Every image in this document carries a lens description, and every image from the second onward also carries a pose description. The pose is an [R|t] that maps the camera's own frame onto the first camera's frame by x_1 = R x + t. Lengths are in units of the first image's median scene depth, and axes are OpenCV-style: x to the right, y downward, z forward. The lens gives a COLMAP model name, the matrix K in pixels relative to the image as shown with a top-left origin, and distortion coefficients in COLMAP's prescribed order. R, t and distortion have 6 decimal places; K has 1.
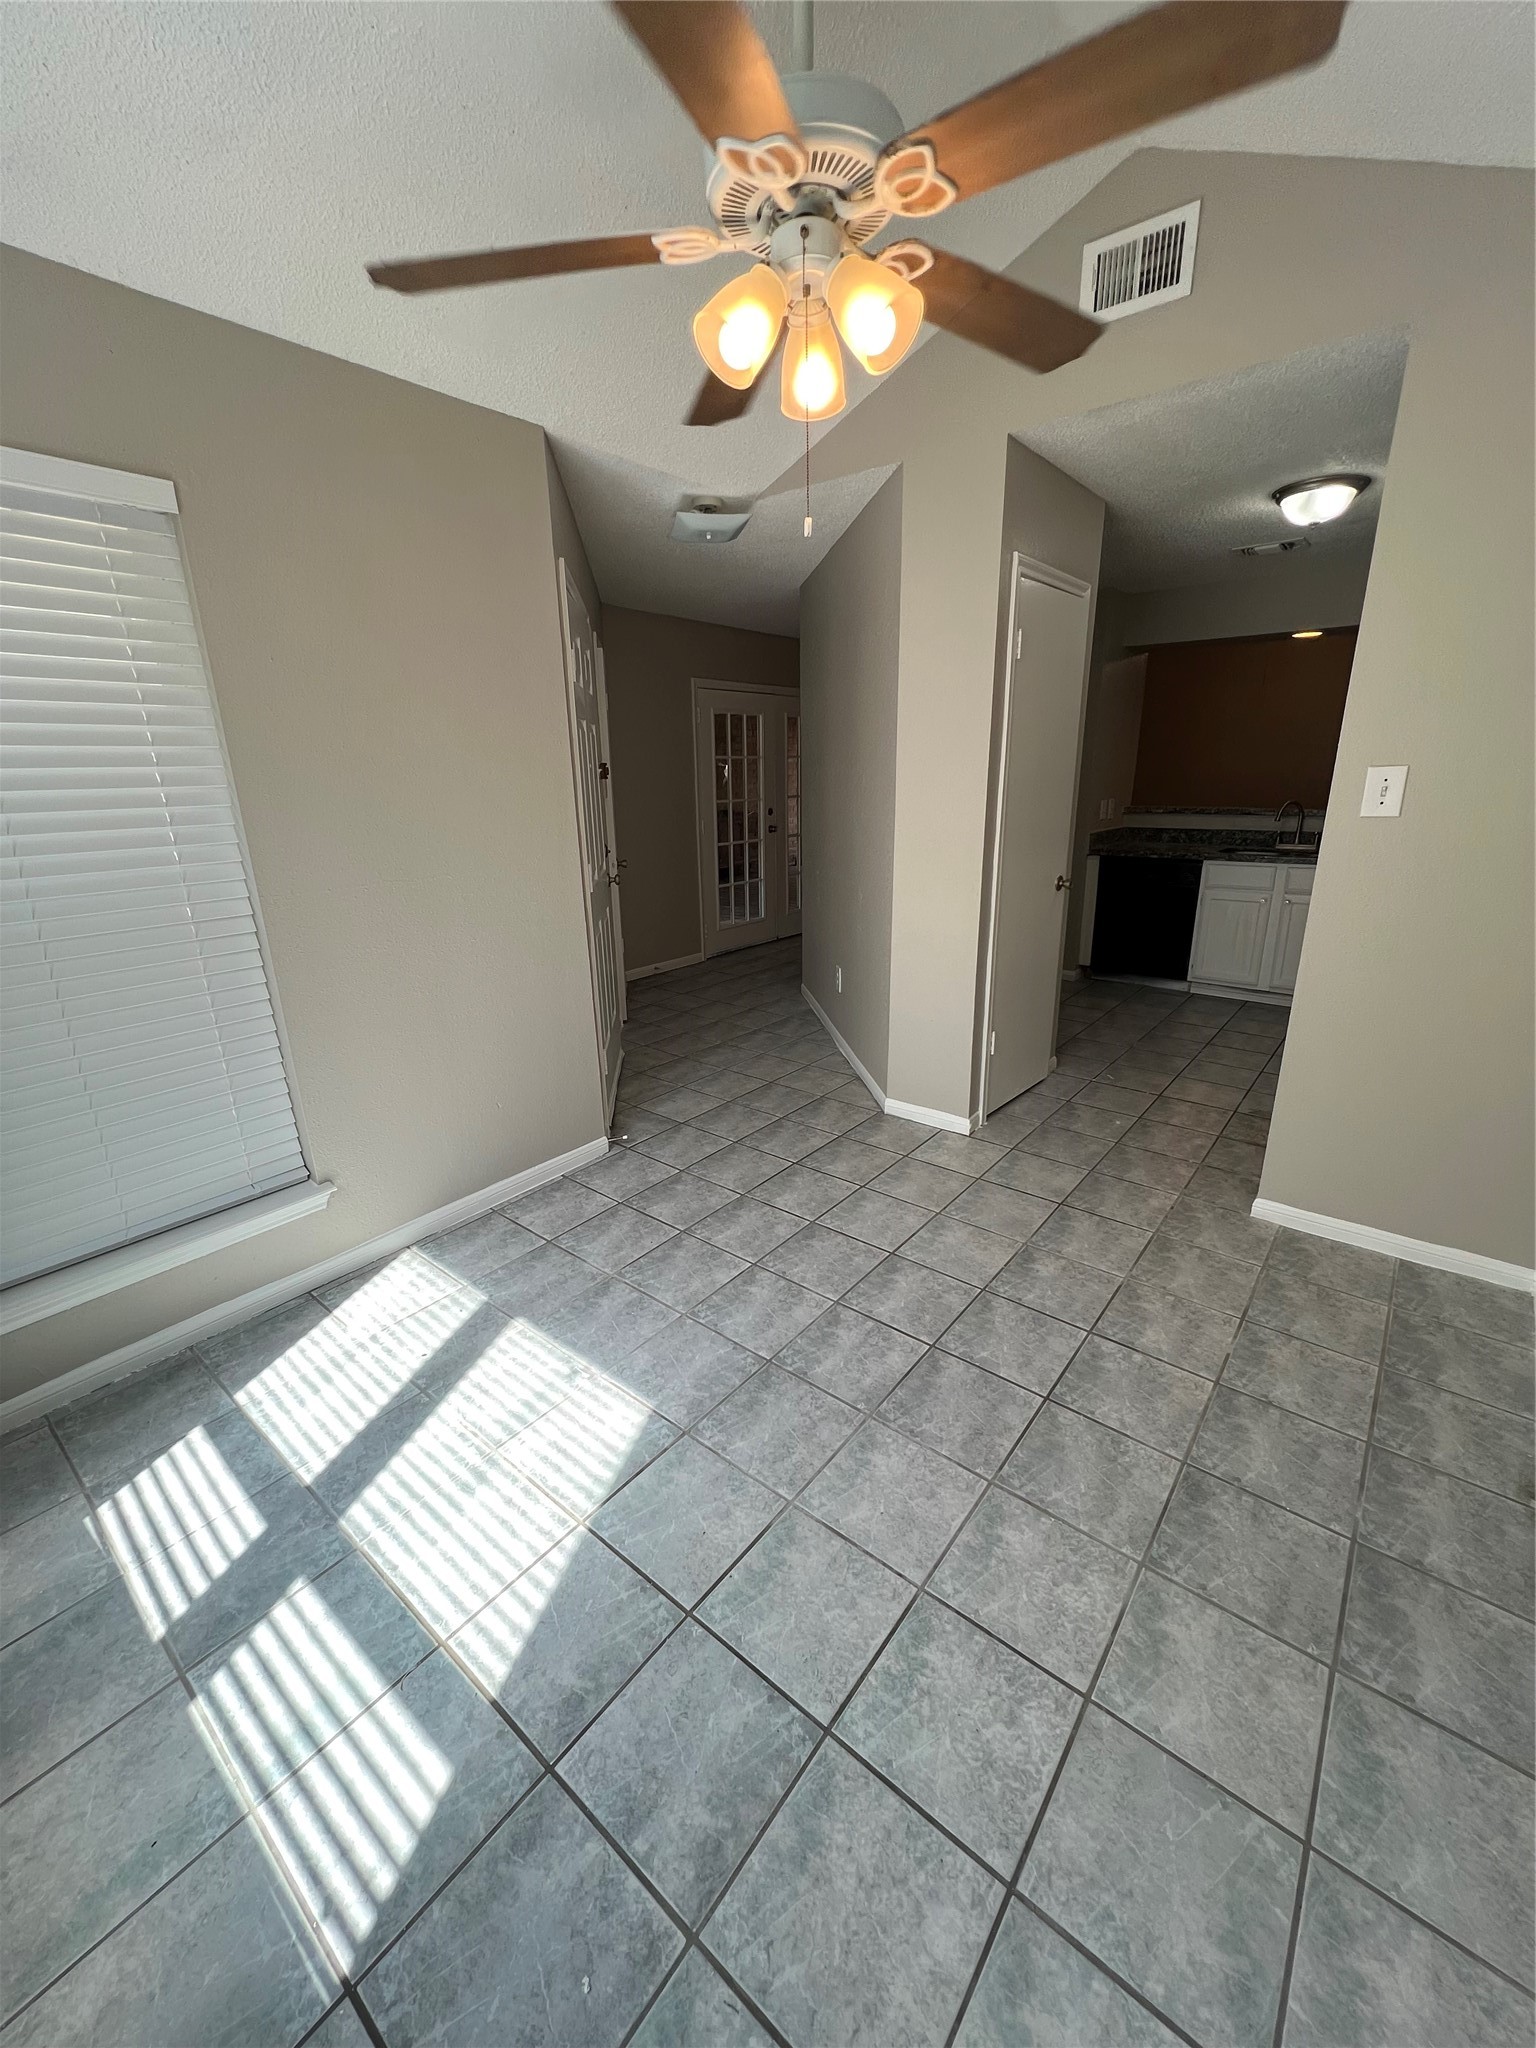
lens RADIAL K [[817.6, 0, 764.5], [0, 817.6, 1023.8], [0, 0, 1]] dist [0.000768, 0.000157]
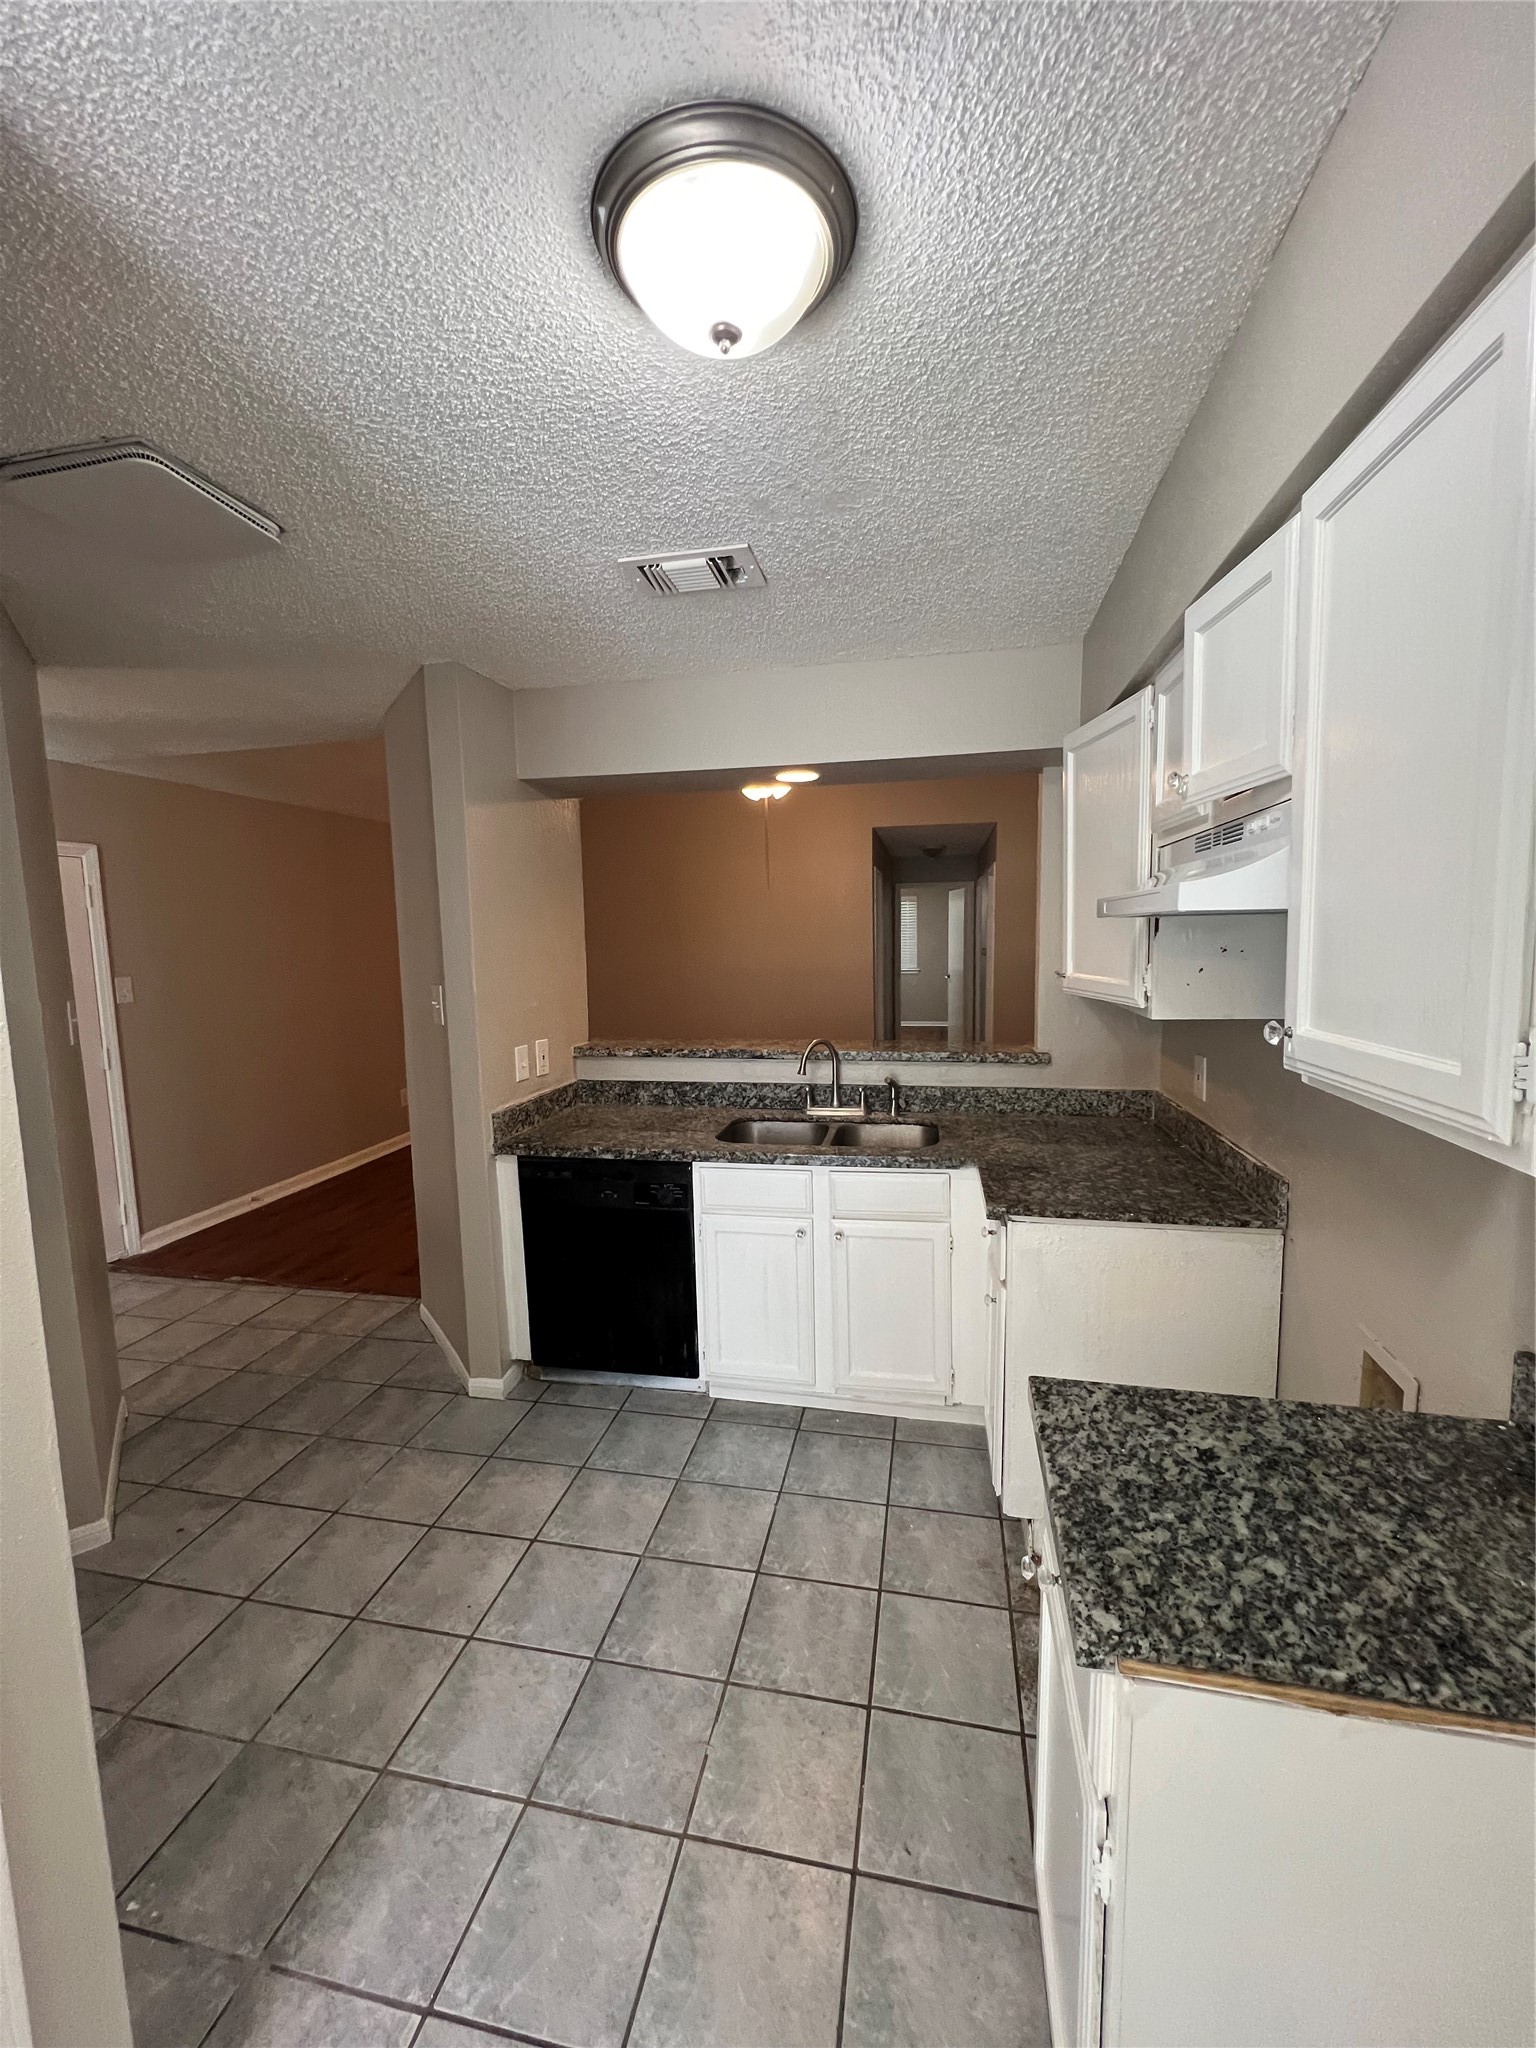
lens RADIAL K [[817.6, 0, 764.5], [0, 817.6, 1023.8], [0, 0, 1]] dist [0.000768, 0.000157]
pose [[0.886814, -0.051525, 0.459245, 0.826402], [0.141810, 0.976160, -0.164320, -0.466989], [-0.439830, 0.210846, 0.872980, 1.214298]]
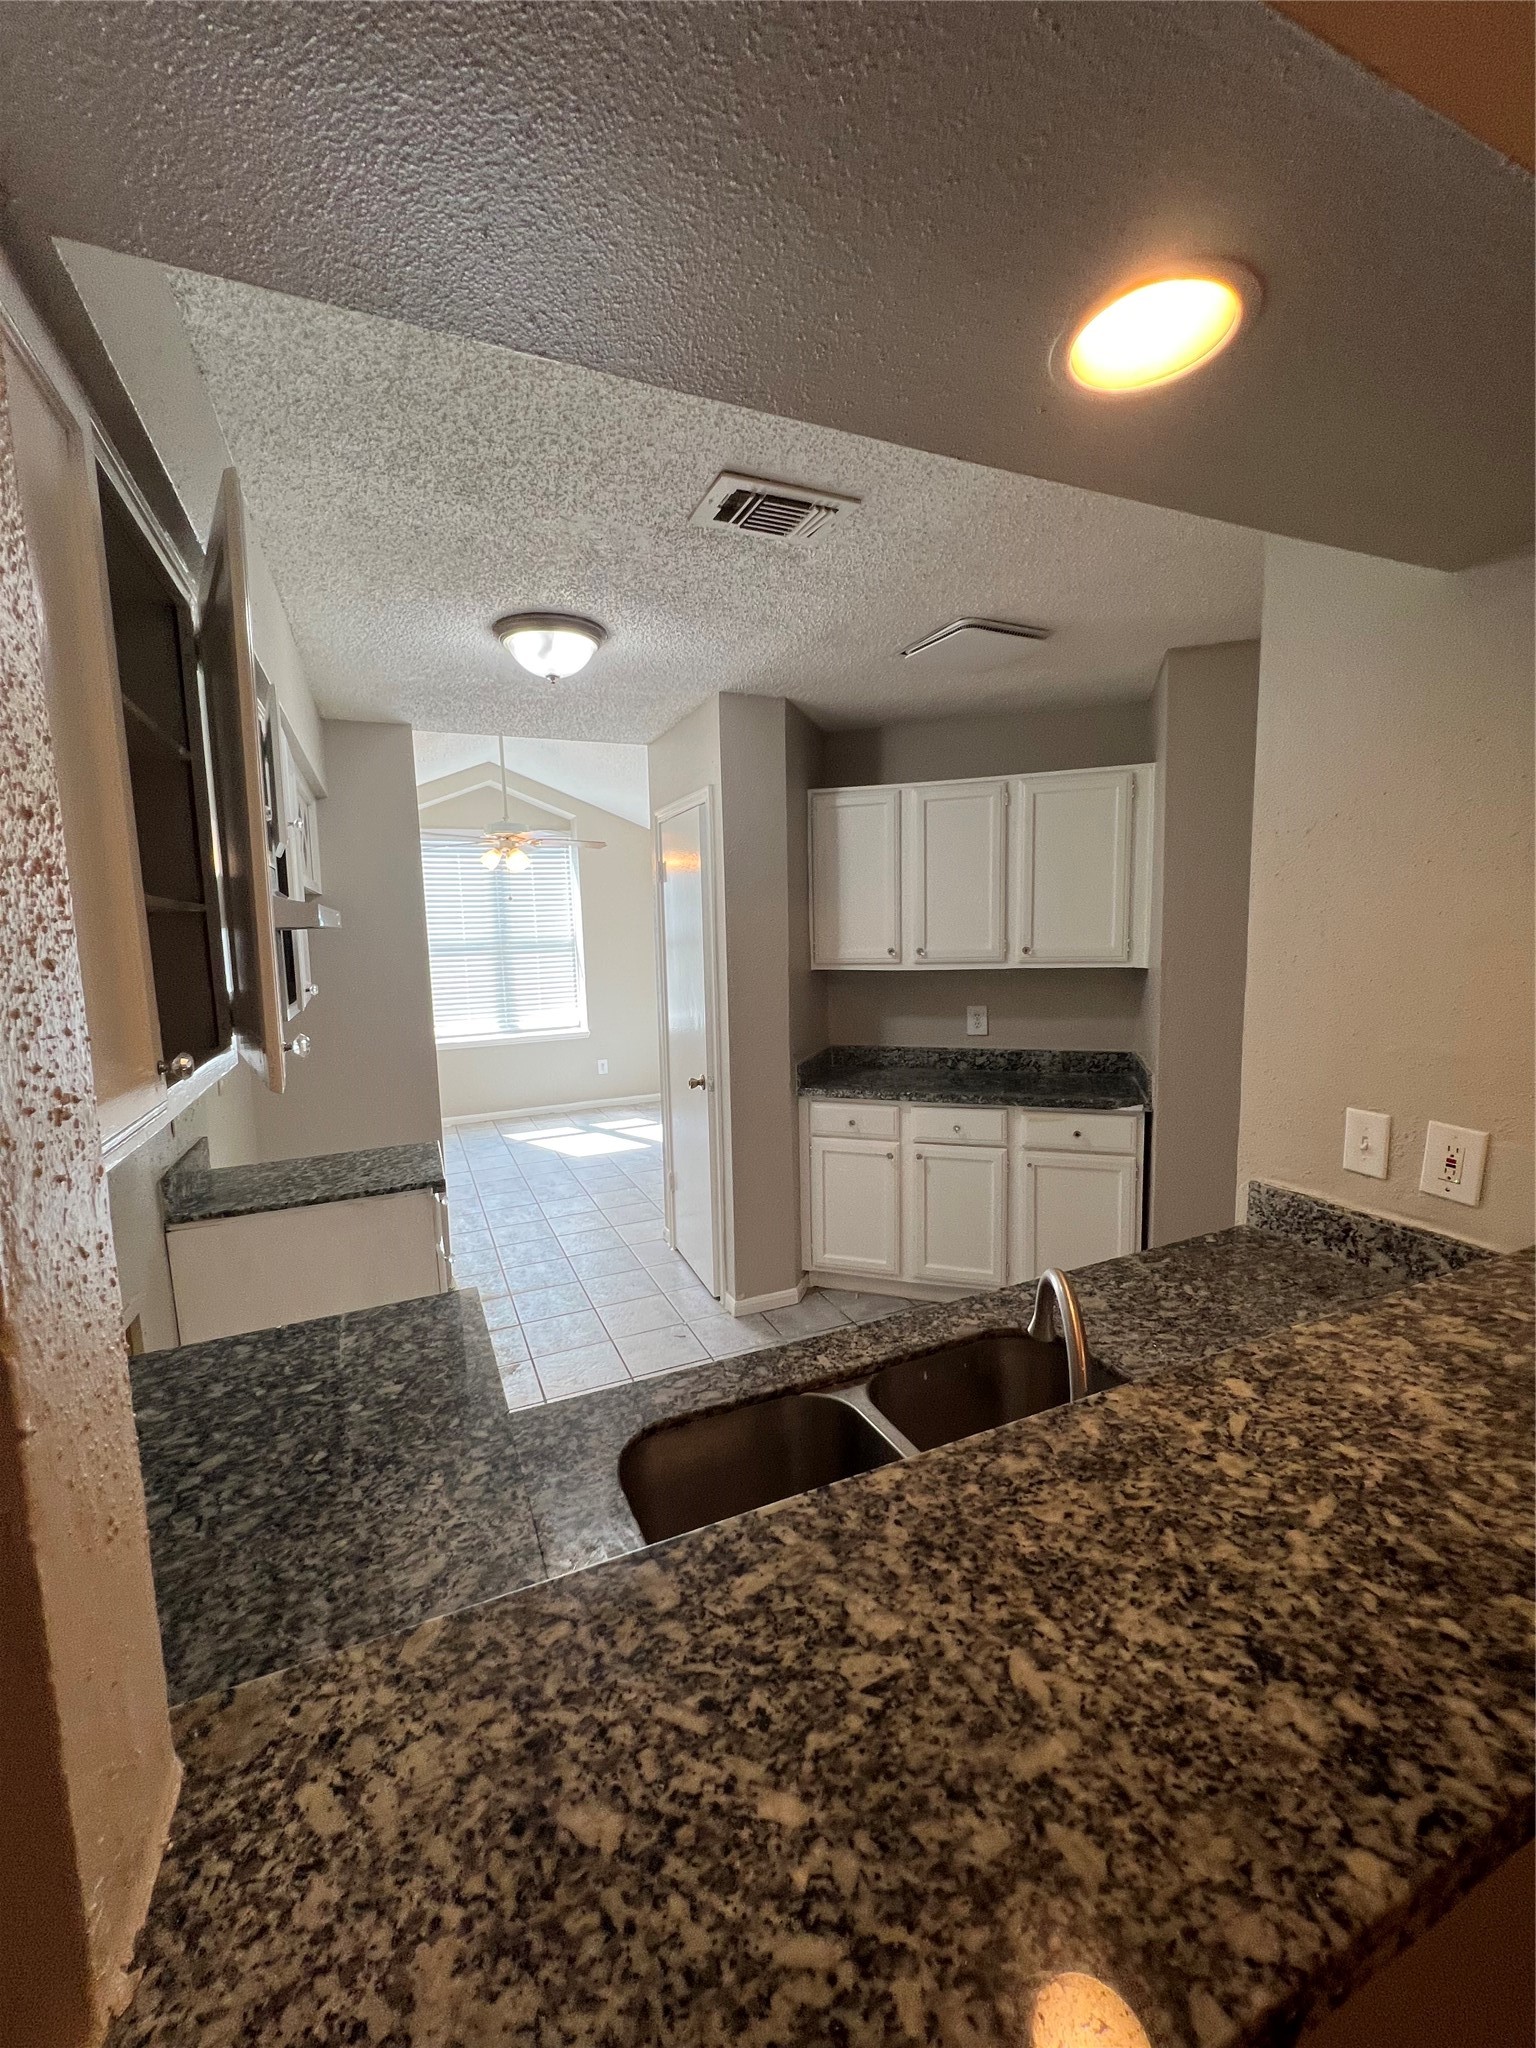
lens RADIAL K [[817.6, 0, 764.5], [0, 817.6, 1023.8], [0, 0, 1]] dist [0.000768, 0.000157]
pose [[-0.443938, 0.134629, -0.885886, 2.001521], [-0.234564, 0.936714, 0.259898, -0.860674], [0.864812, 0.323175, -0.384263, 2.418509]]
